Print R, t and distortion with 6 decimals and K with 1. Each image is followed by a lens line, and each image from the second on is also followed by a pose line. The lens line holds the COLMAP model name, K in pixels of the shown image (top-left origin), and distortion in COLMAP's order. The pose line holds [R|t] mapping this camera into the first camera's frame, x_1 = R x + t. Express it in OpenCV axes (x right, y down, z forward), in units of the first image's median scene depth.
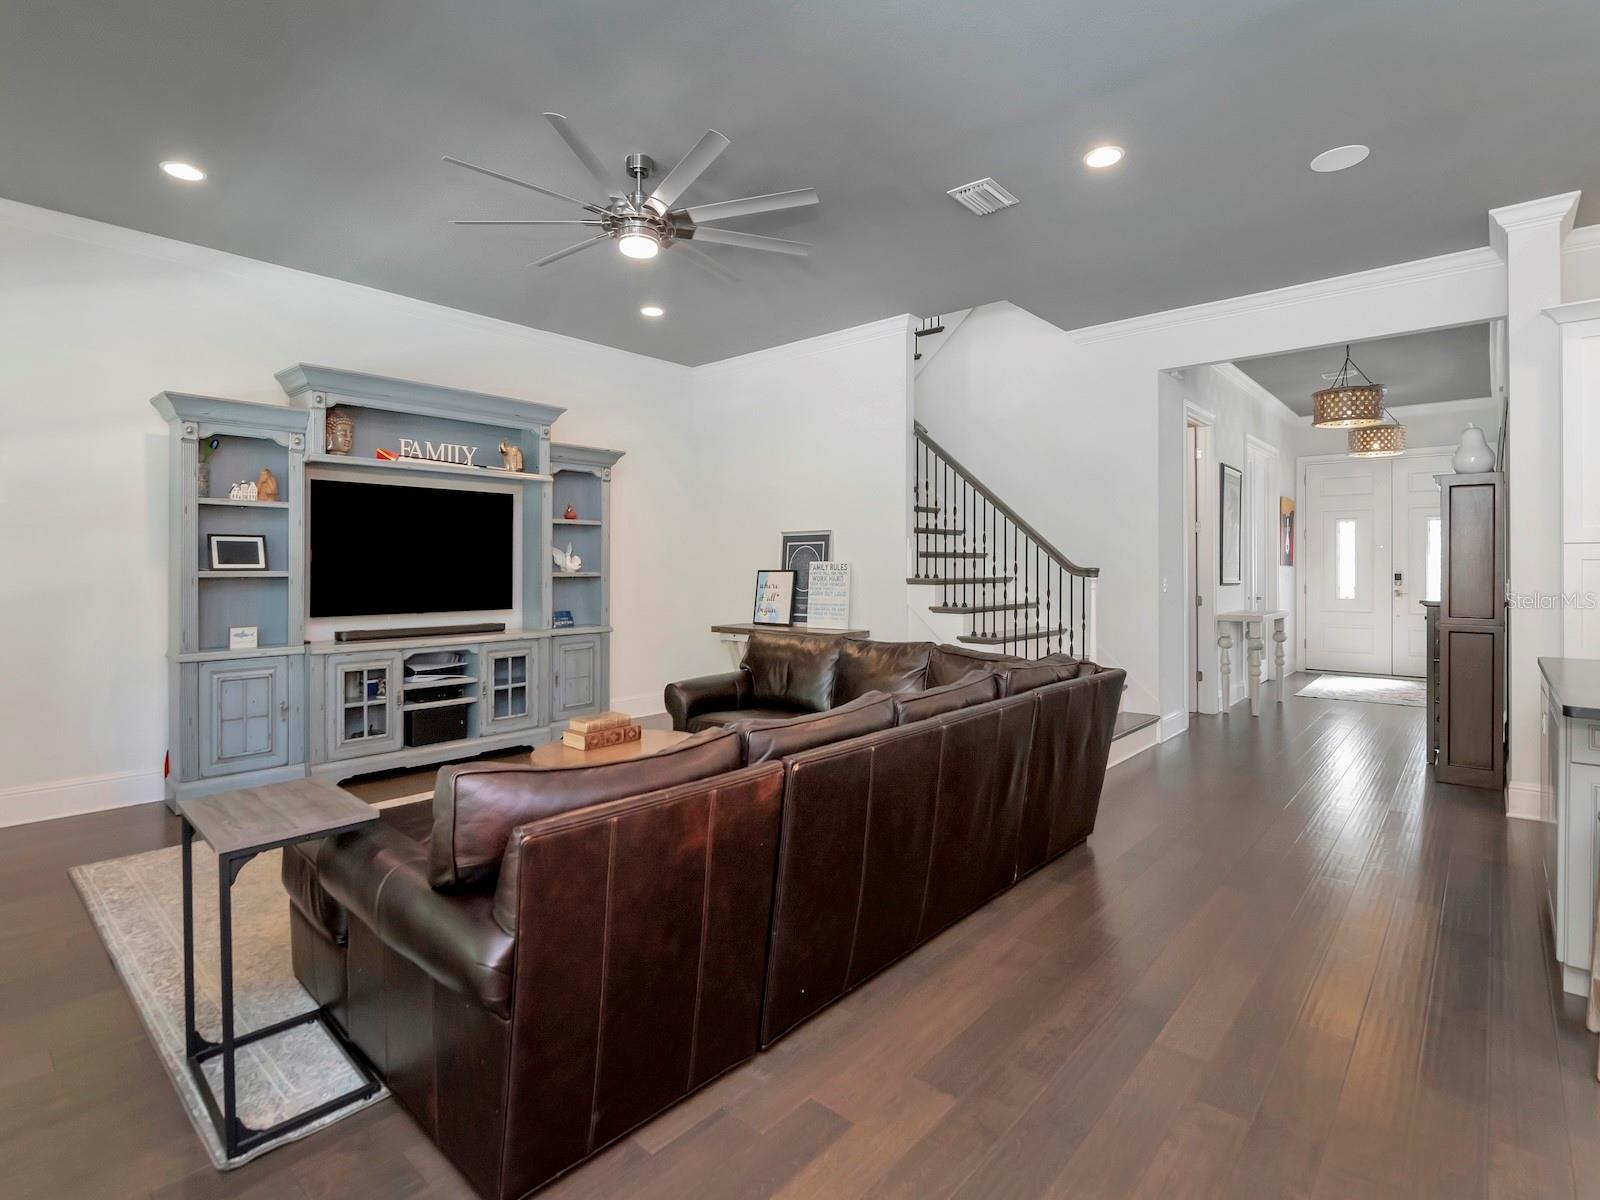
lens RADIAL K [[784.3, 0, 790.8], [0, 784.3, 555.8], [0, 0, 1]] dist [-0.004949, -0.003532]
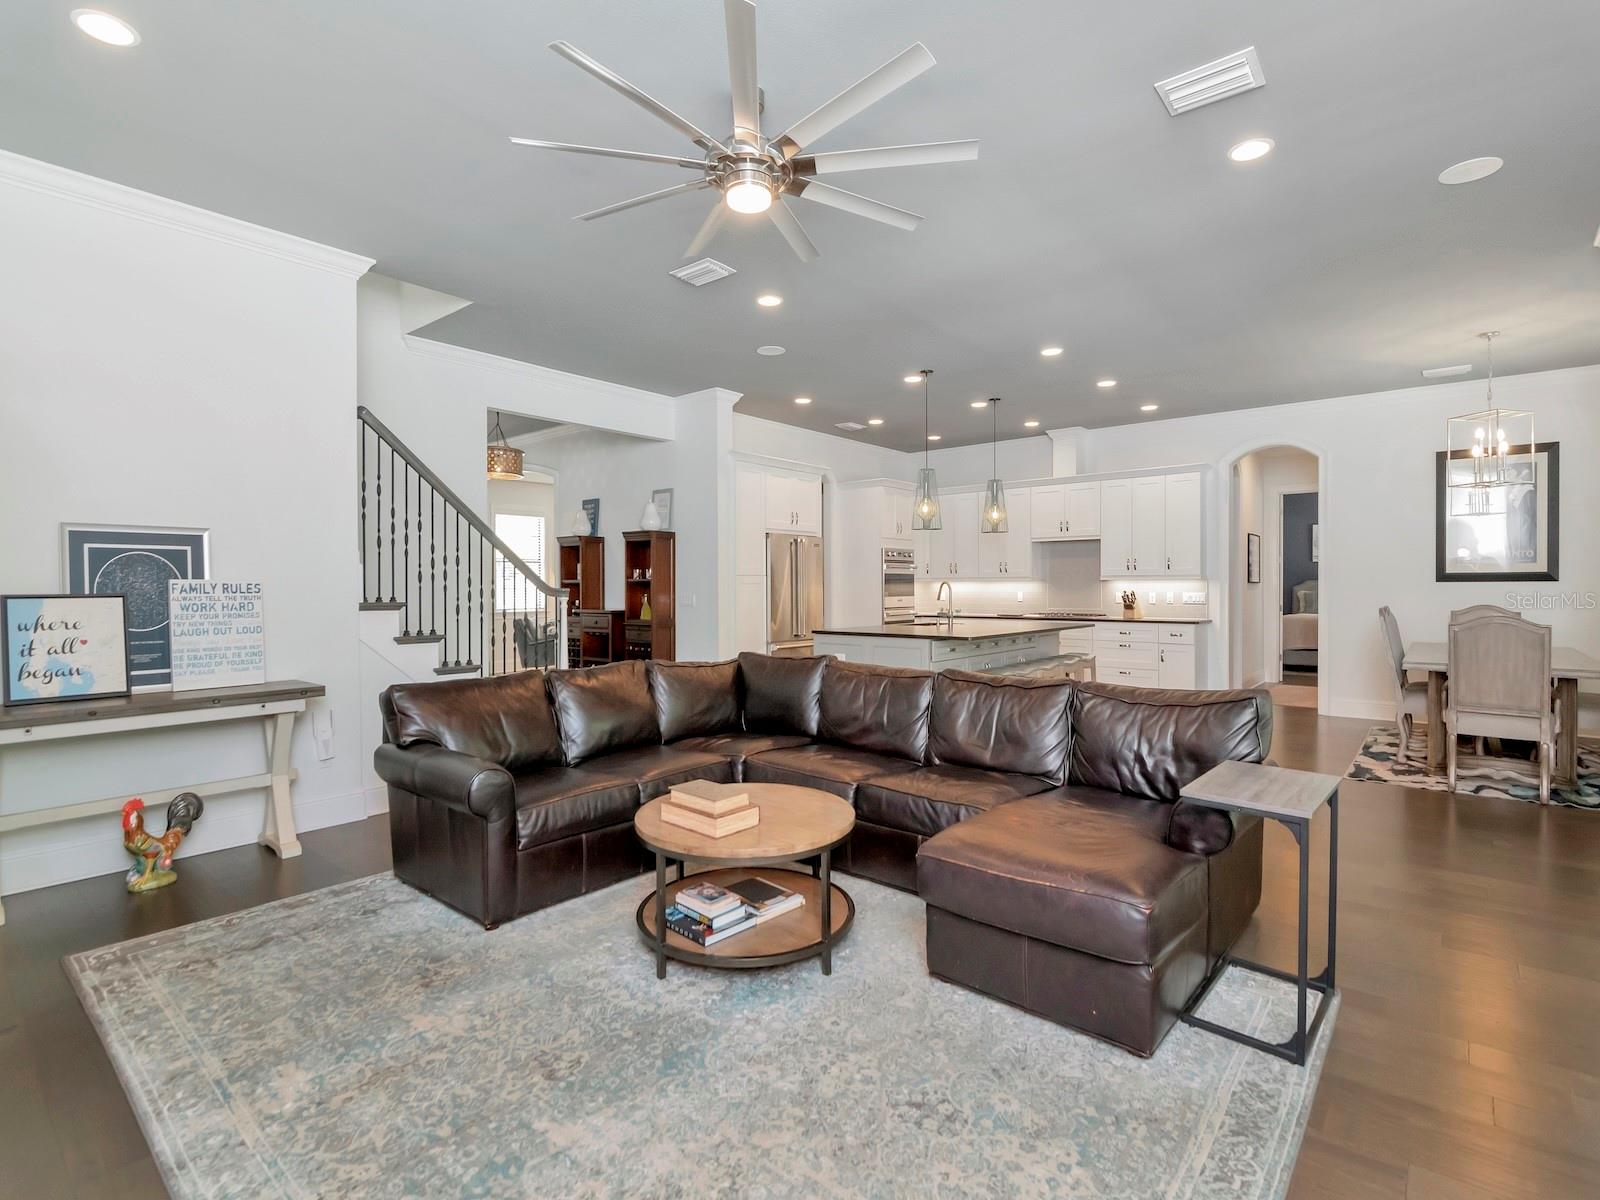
lens RADIAL K [[784.3, 0, 796.5], [0, 784.3, 586.8], [0, 0, 1]] dist [-0.004949, -0.003532]
pose [[-0.023369, 0.001703, 0.999725, -0.661491], [-0.011952, 0.999927, -0.001983, 0.009670], [-0.999655, -0.011995, -0.023347, 0.627655]]
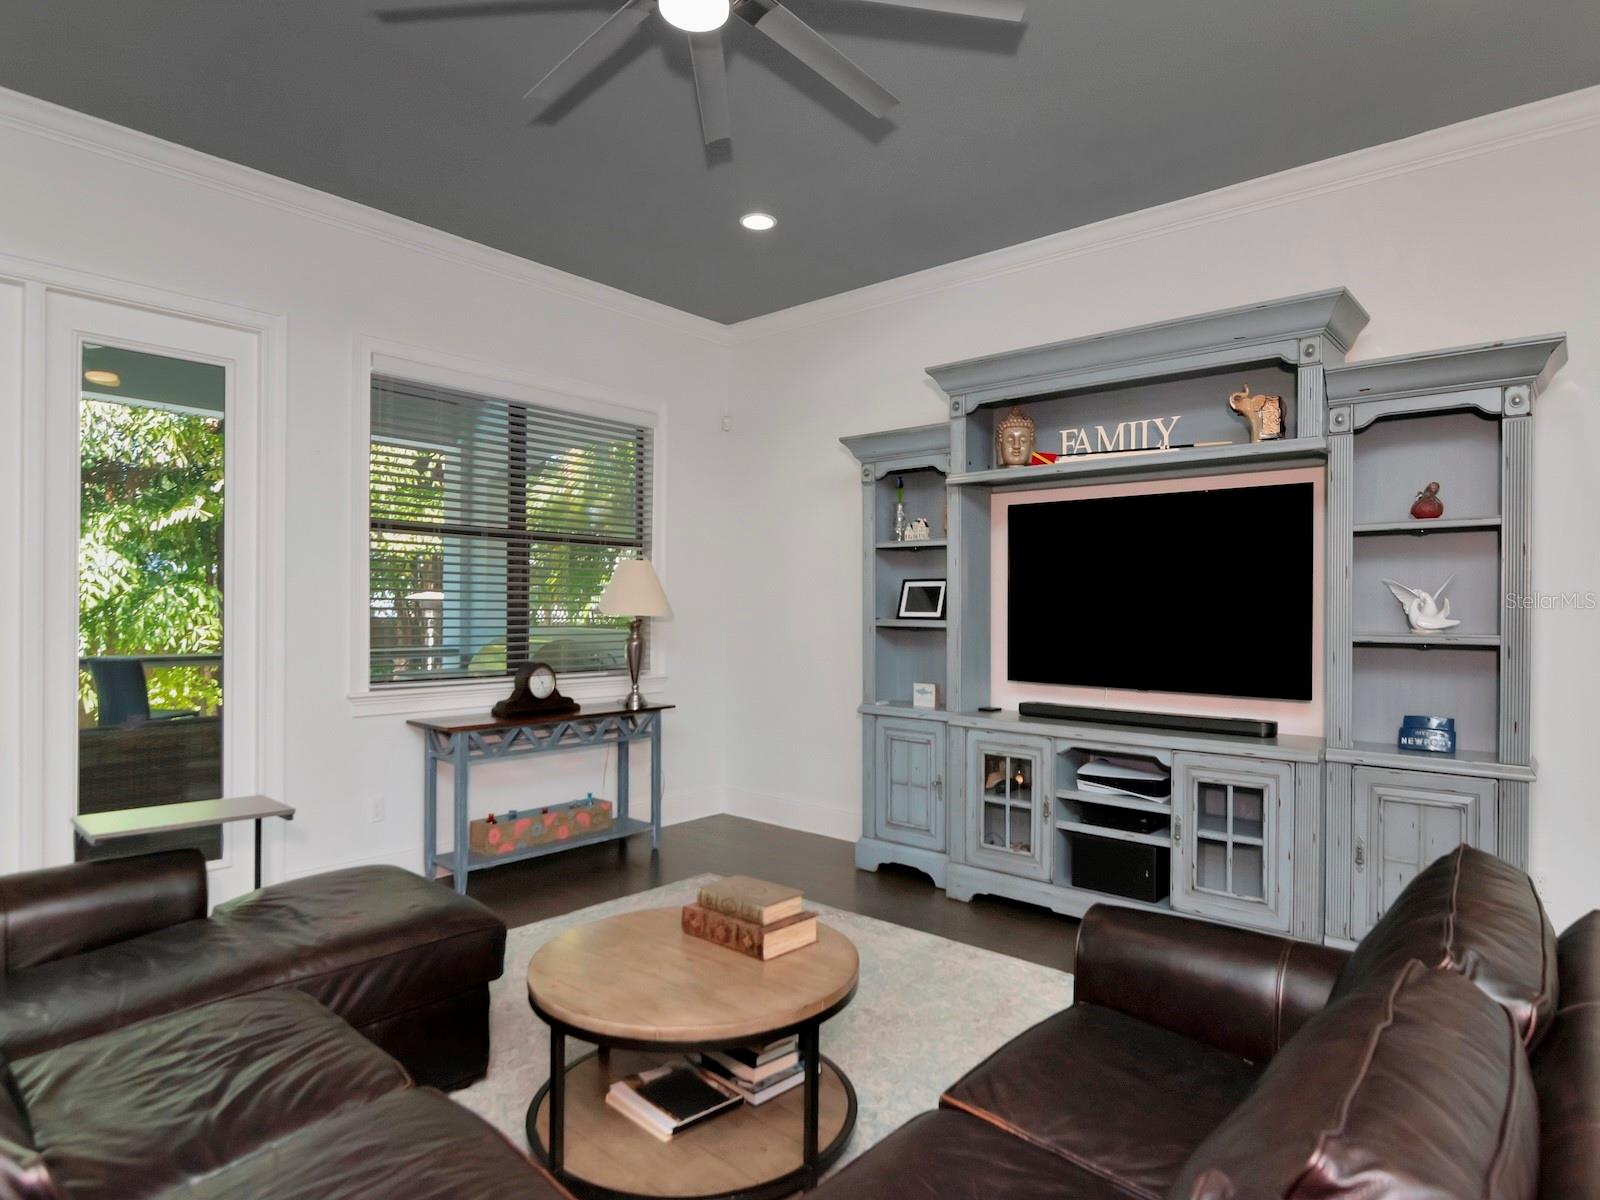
lens RADIAL K [[897.8, 0, 782.5], [0, 897.8, 607.2], [0, 0, 1]] dist [-0.000434, -0.004052]
pose [[0.001753, -0.001194, -0.999998, 0.259935], [0.005861, 0.999982, -0.001184, 0.004295], [0.999981, -0.005859, 0.001760, 0.676705]]
